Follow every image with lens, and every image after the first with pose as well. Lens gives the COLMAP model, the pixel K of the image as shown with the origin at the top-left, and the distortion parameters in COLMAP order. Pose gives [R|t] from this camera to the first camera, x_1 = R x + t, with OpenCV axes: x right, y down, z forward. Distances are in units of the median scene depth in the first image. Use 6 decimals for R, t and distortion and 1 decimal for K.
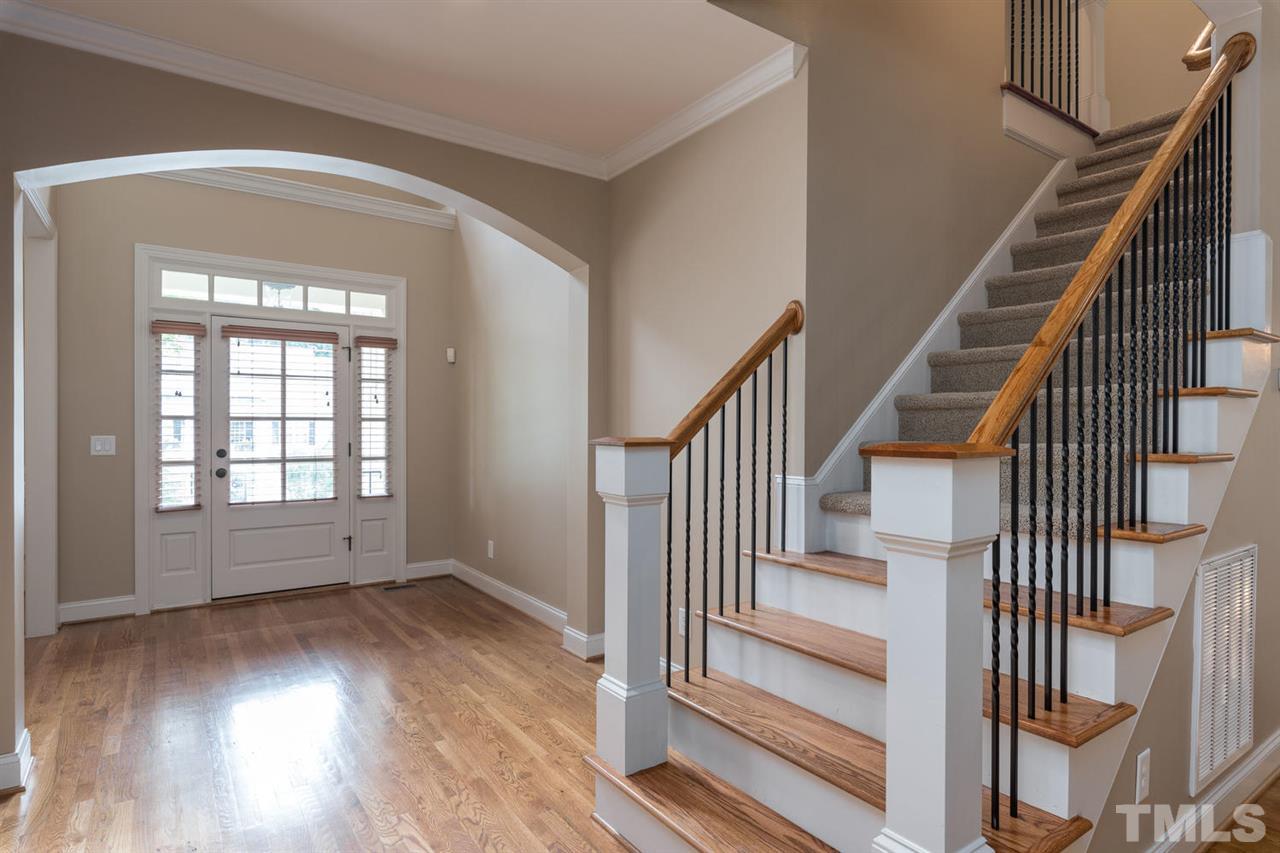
lens RADIAL K [[696.0, 0, 640.0], [0, 696.0, 426.5], [0, 0, 1]] dist [0.001002, 0.000191]
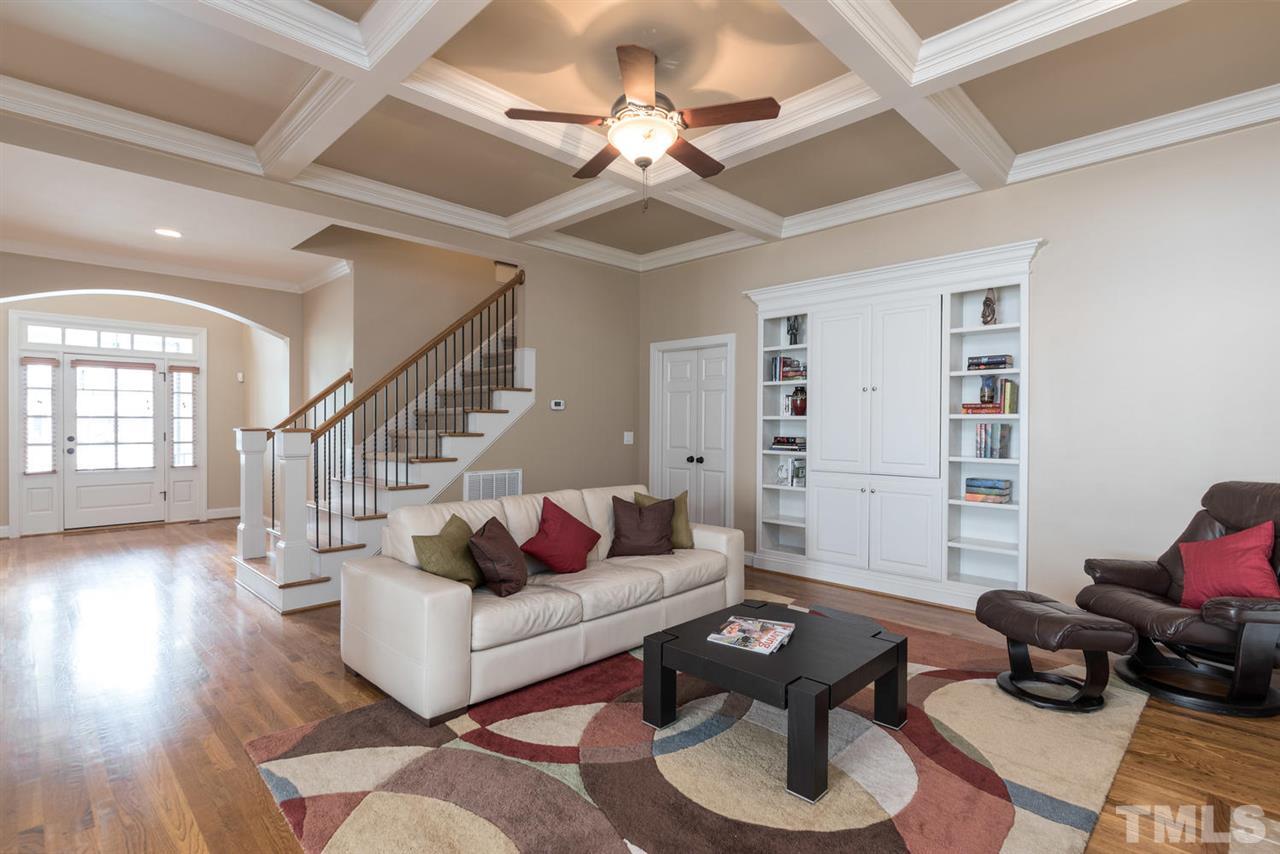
lens RADIAL K [[619.9, 0, 640.0], [0, 619.9, 427.0], [0, 0, 1]] dist [0.001204, 0.000110]
pose [[0.983460, 0.002028, 0.181113, 0.432793], [-0.003140, 0.999978, 0.005852, -0.001033], [-0.181097, -0.006324, 0.983445, -0.649178]]
